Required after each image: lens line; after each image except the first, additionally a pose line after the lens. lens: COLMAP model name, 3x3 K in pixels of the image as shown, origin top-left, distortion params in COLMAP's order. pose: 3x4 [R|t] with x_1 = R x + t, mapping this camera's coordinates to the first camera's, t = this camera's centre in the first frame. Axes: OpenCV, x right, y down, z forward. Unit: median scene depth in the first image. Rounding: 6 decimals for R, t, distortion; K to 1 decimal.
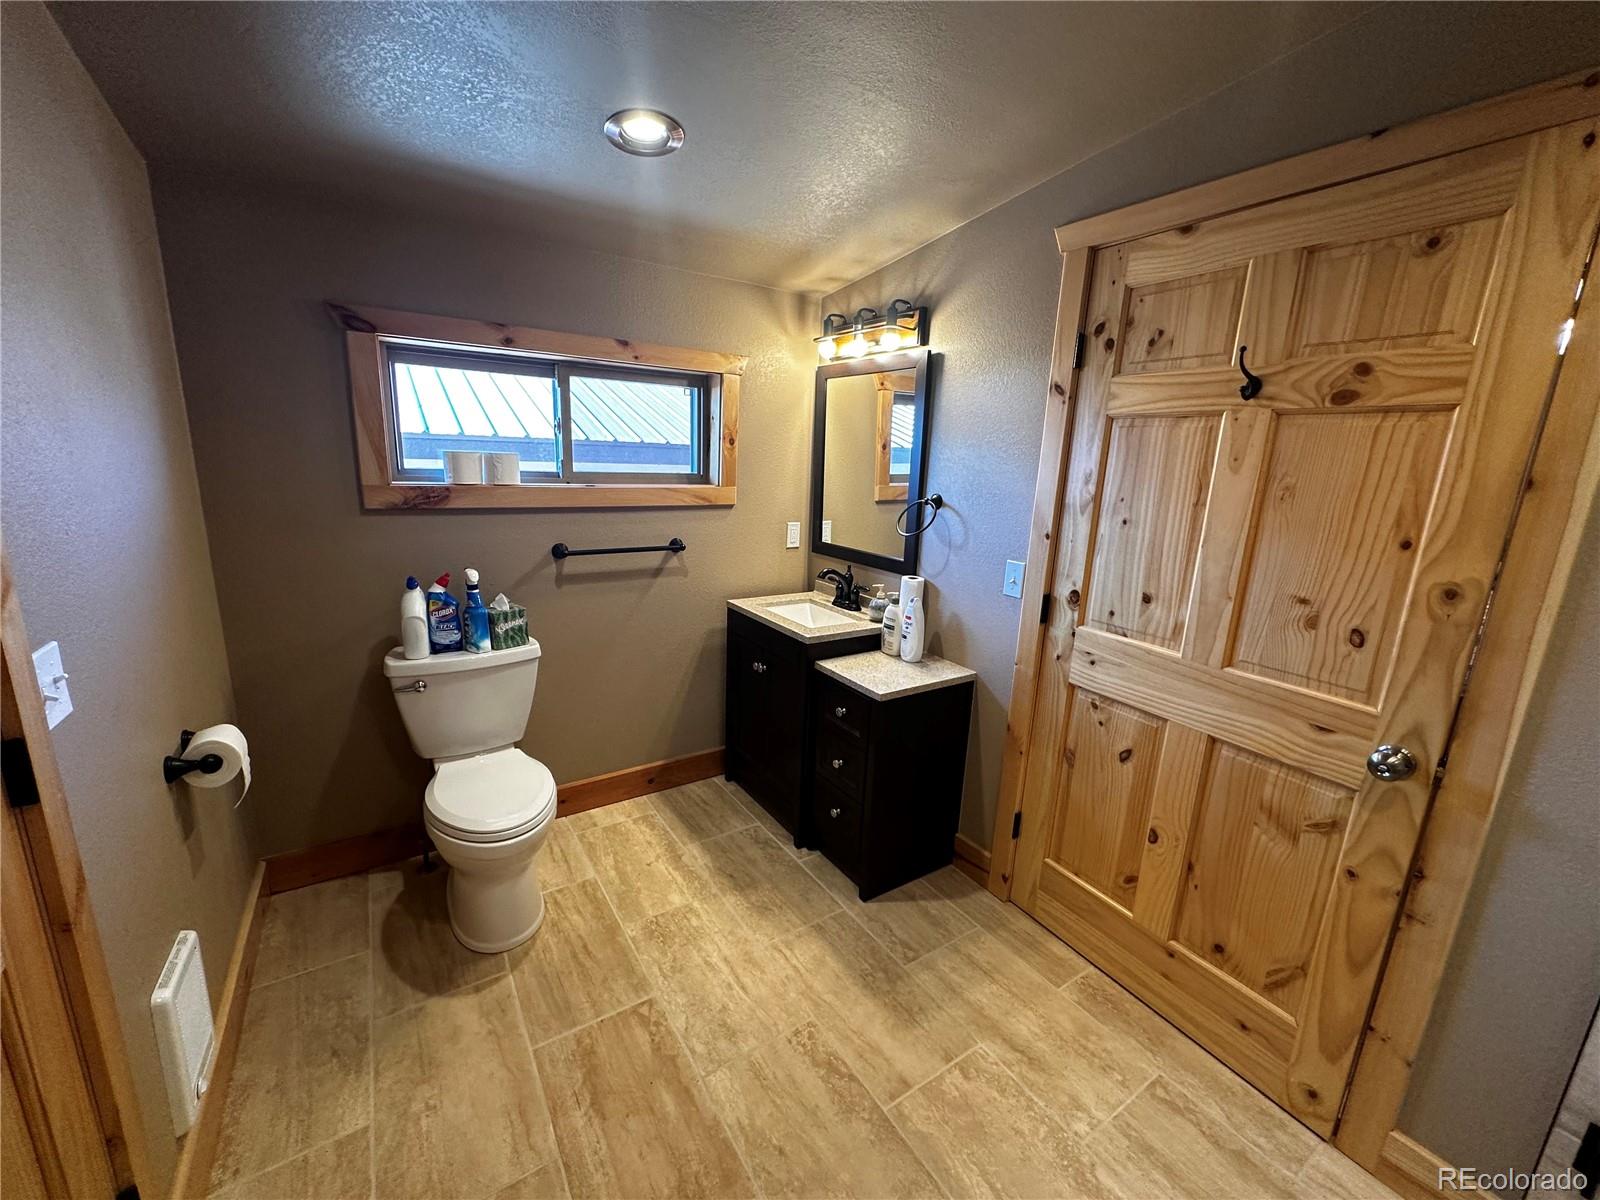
lens RADIAL K [[635.8, 0, 798.1], [0, 635.8, 599.3], [0, 0, 1]] dist [-0.003797, 0.000331]
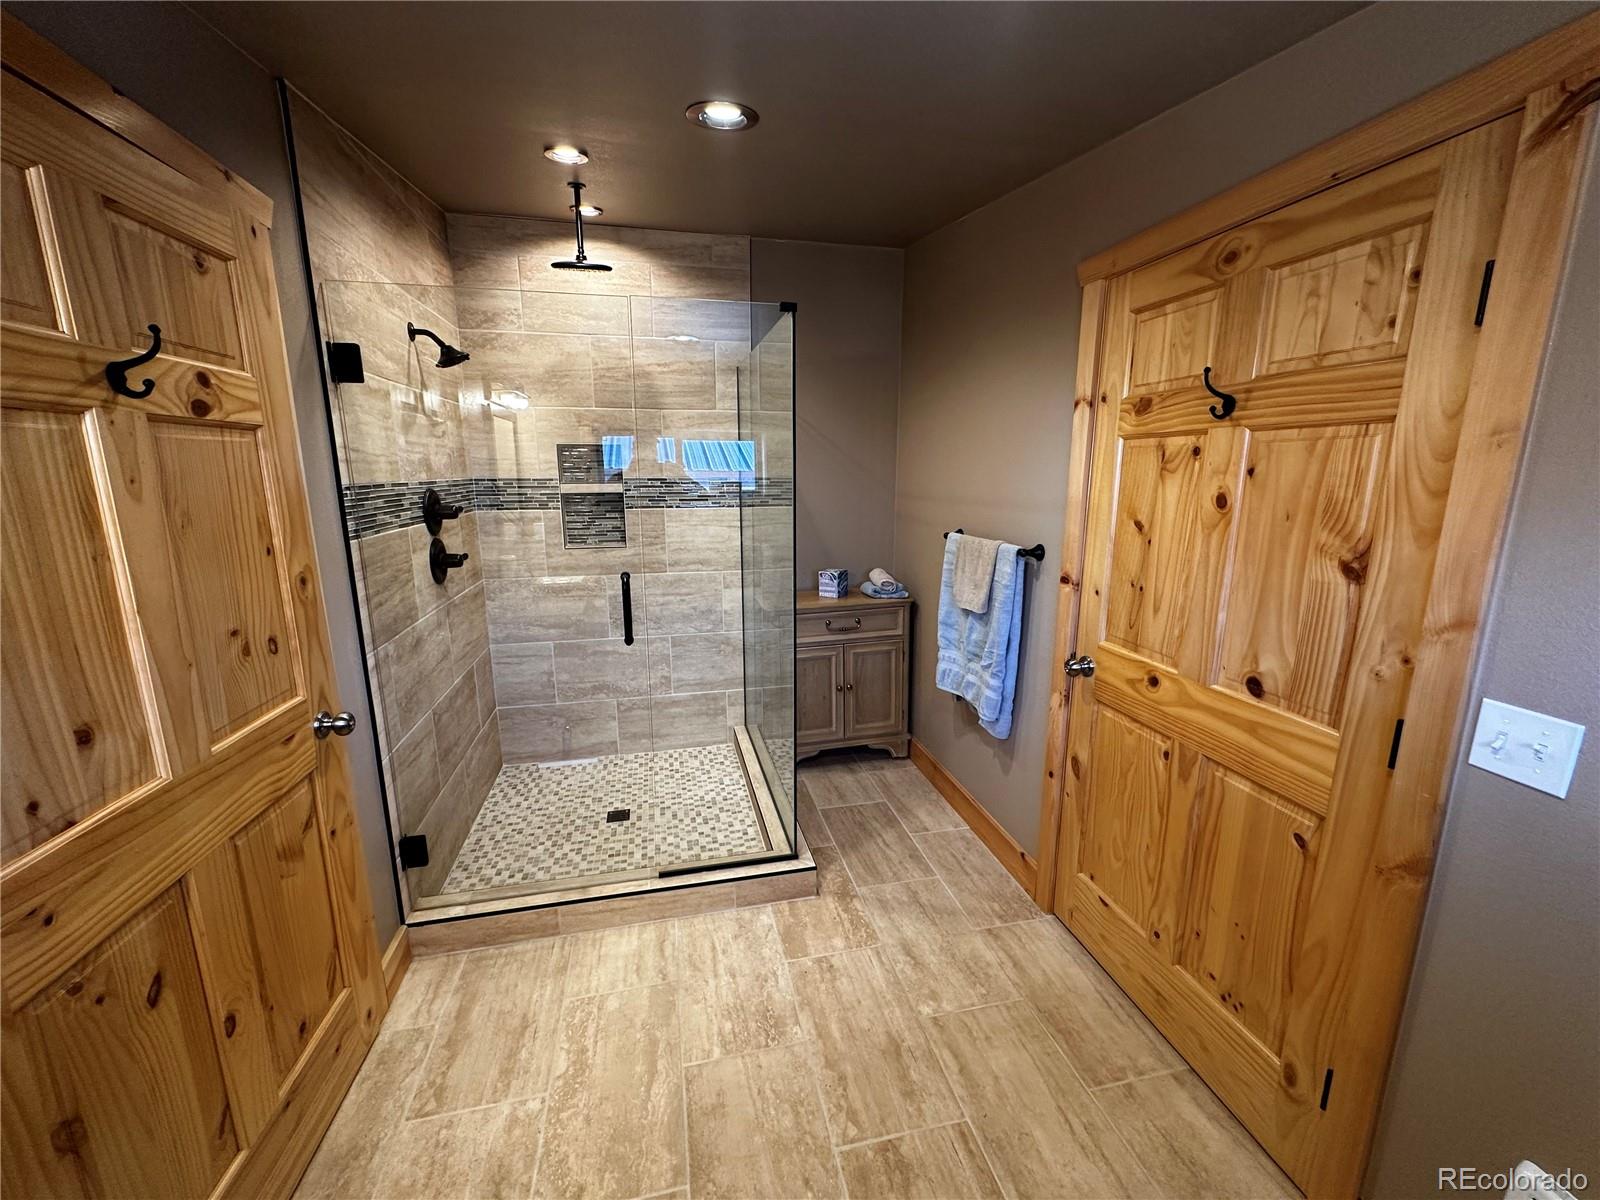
lens RADIAL K [[635.8, 0, 801.3], [0, 635.8, 597.7], [0, 0, 1]] dist [-0.003797, 0.000331]
pose [[-0.936862, -0.106747, 0.333010, -0.250288], [0.042690, 0.910238, 0.411879, -0.378696], [-0.347085, 0.400090, -0.848210, 1.463287]]
